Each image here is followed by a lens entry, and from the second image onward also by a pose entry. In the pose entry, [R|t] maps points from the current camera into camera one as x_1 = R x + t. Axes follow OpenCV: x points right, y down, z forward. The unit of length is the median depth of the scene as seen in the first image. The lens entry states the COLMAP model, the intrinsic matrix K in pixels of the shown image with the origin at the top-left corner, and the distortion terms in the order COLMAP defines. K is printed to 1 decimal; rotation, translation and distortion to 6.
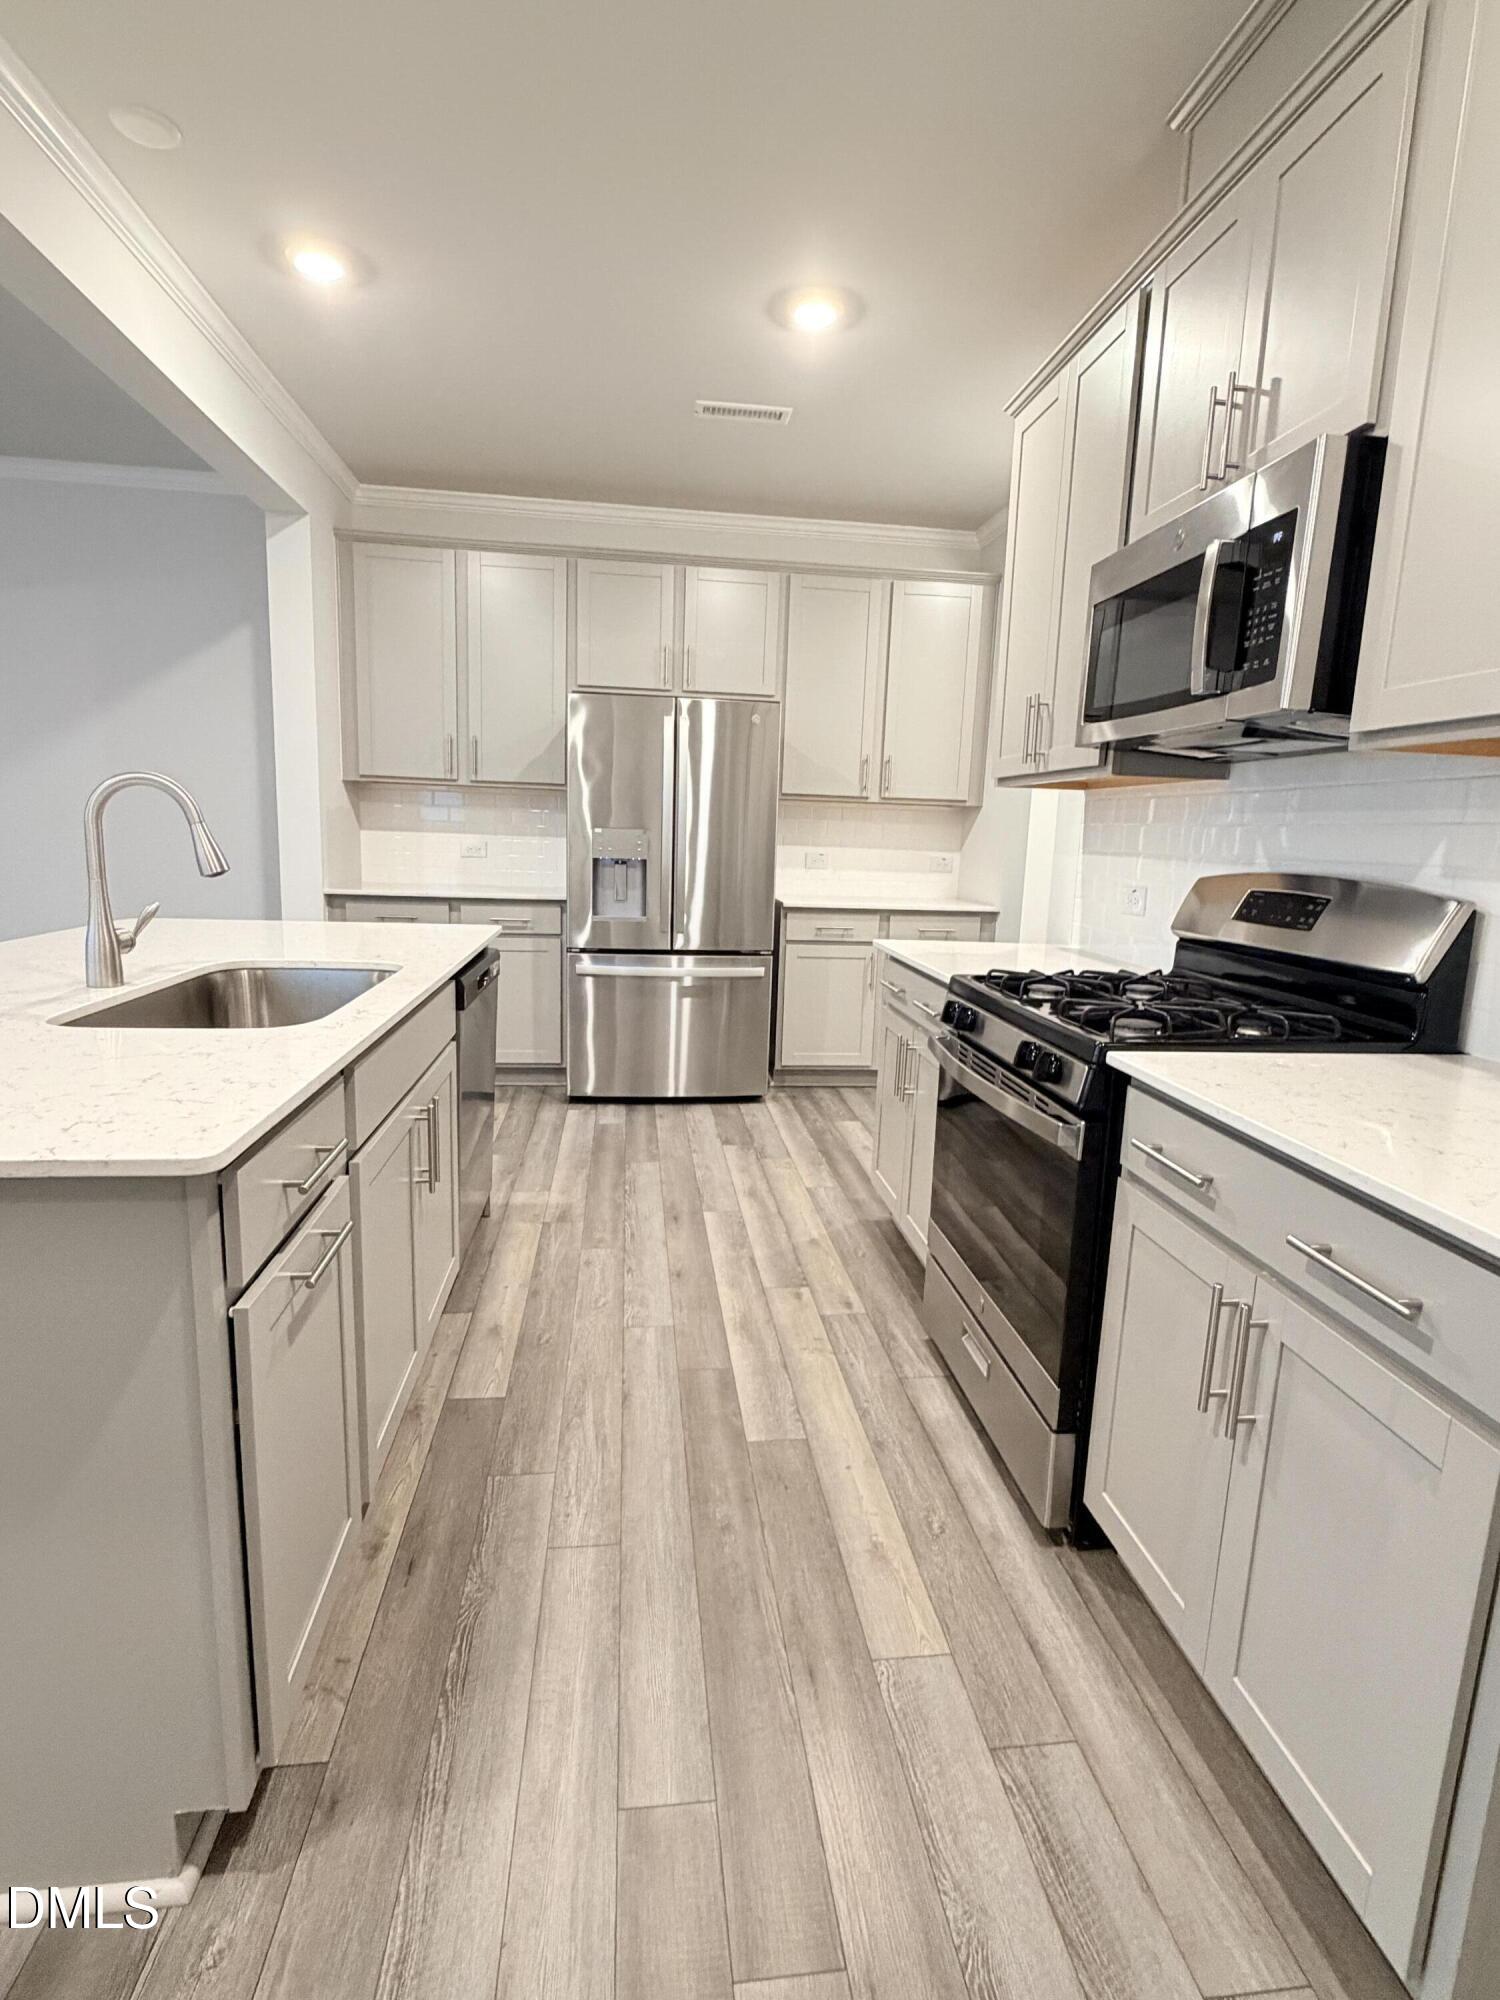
lens RADIAL K [[971.7, 0, 749.1], [0, 971.7, 996.2], [0, 0, 1]] dist [-0.003810, 0.004198]
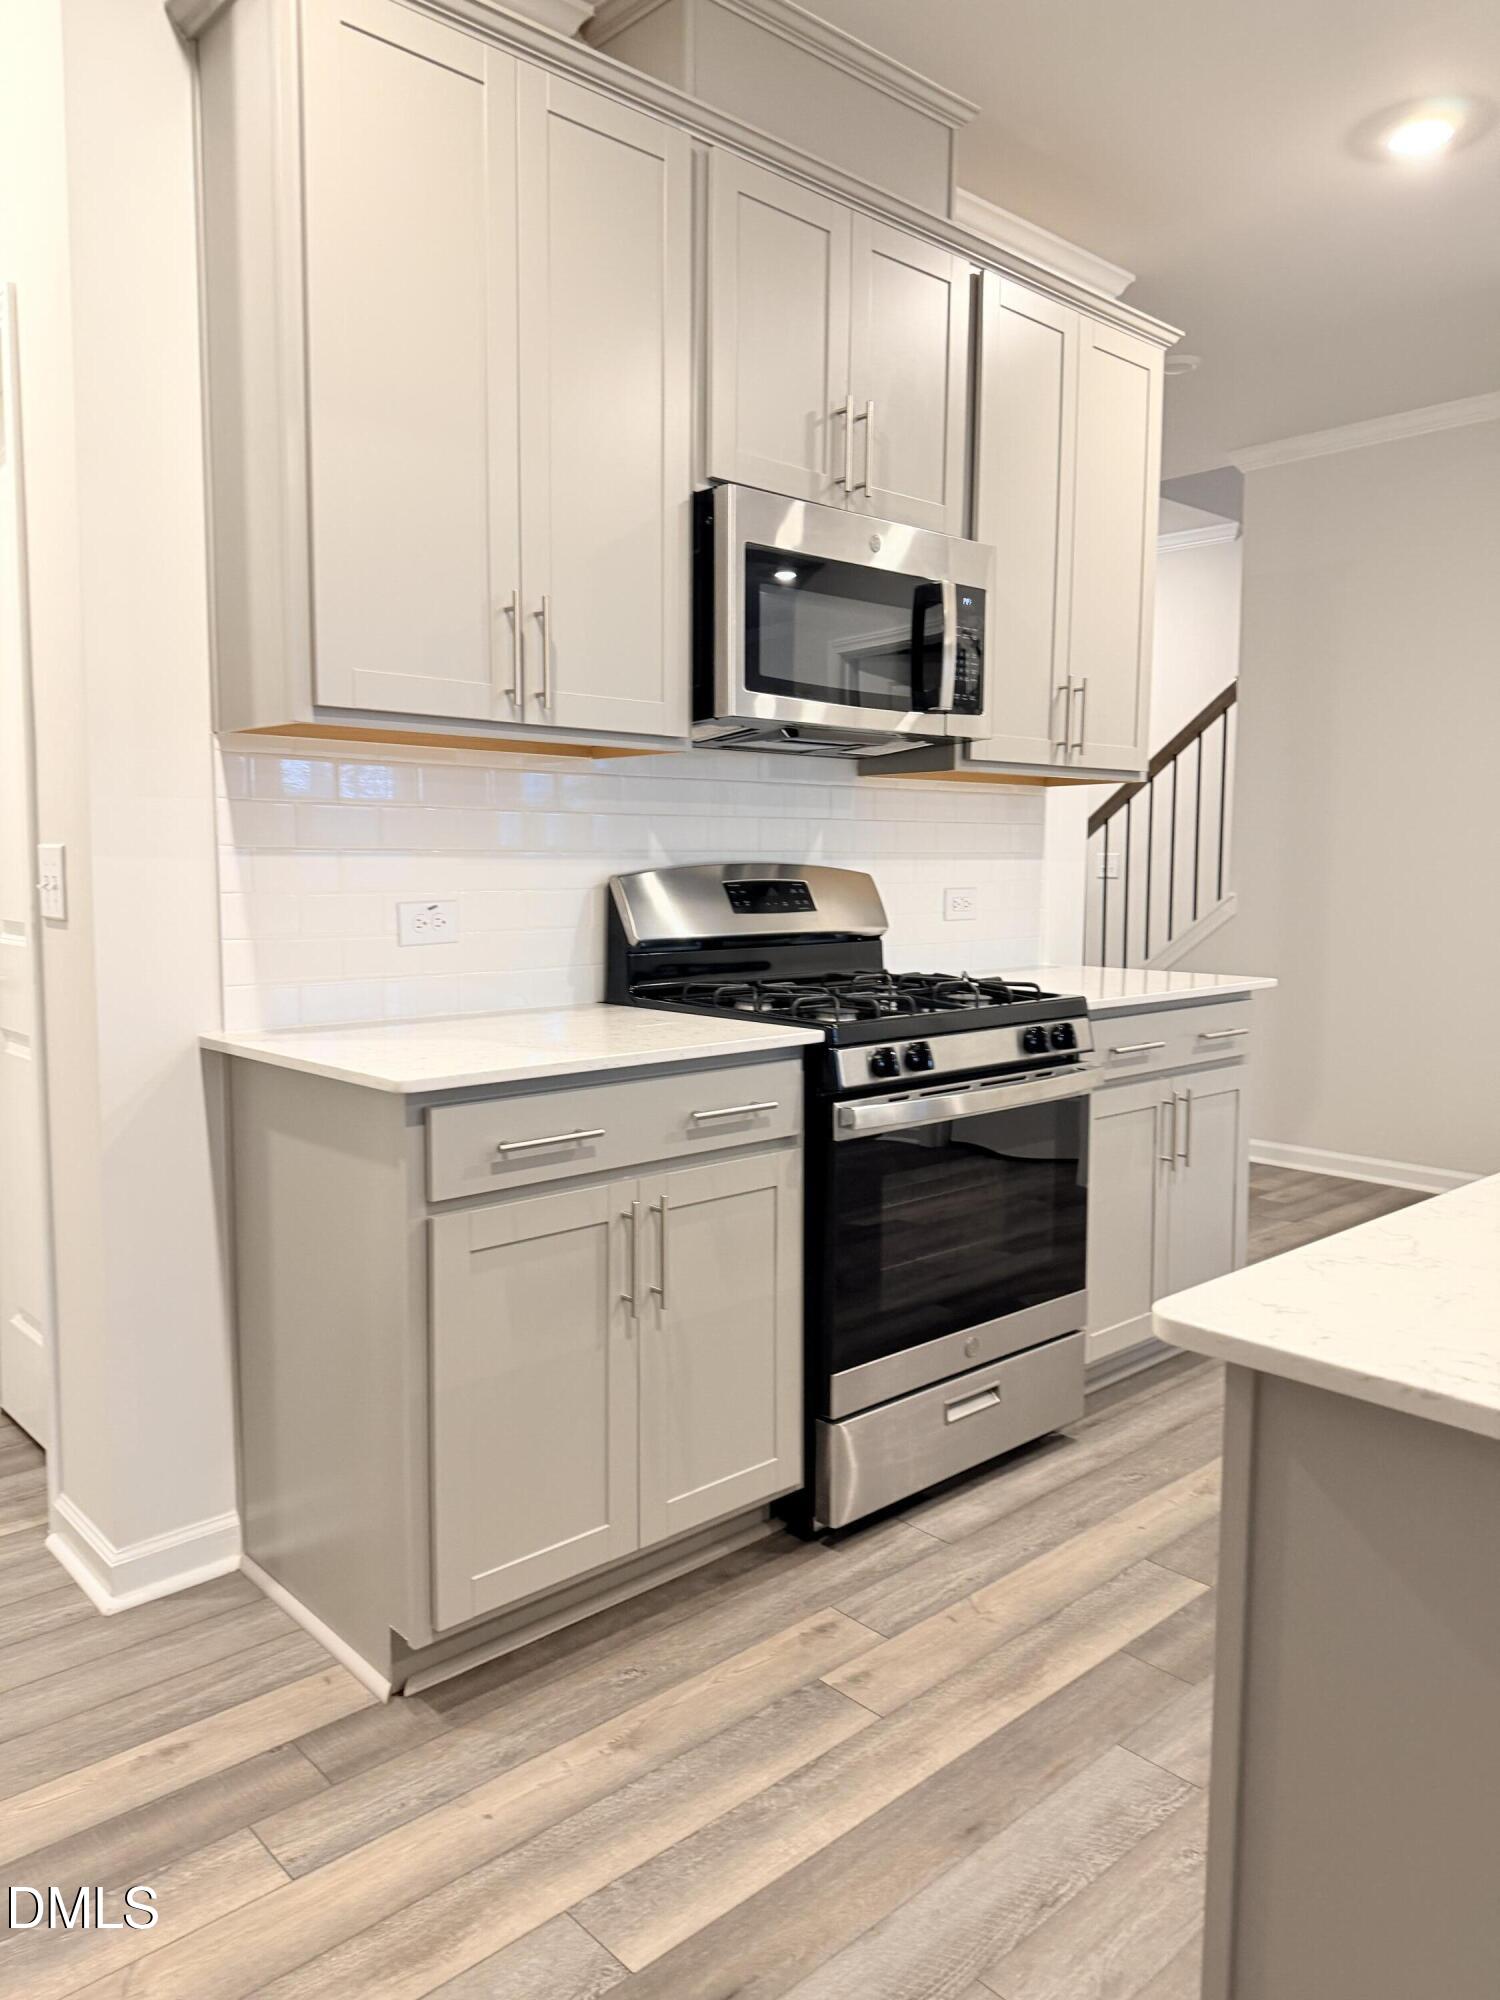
lens RADIAL K [[1404.9, 0, 750.7], [0, 1404.9, 999.7], [0, 0, 1]] dist [0.046887, -0.047639]
pose [[-0.586473, -0.113655, 0.801955, -0.528166], [0.112772, 0.969005, 0.219800, -0.248469], [-0.802080, 0.219345, -0.555478, 1.470798]]
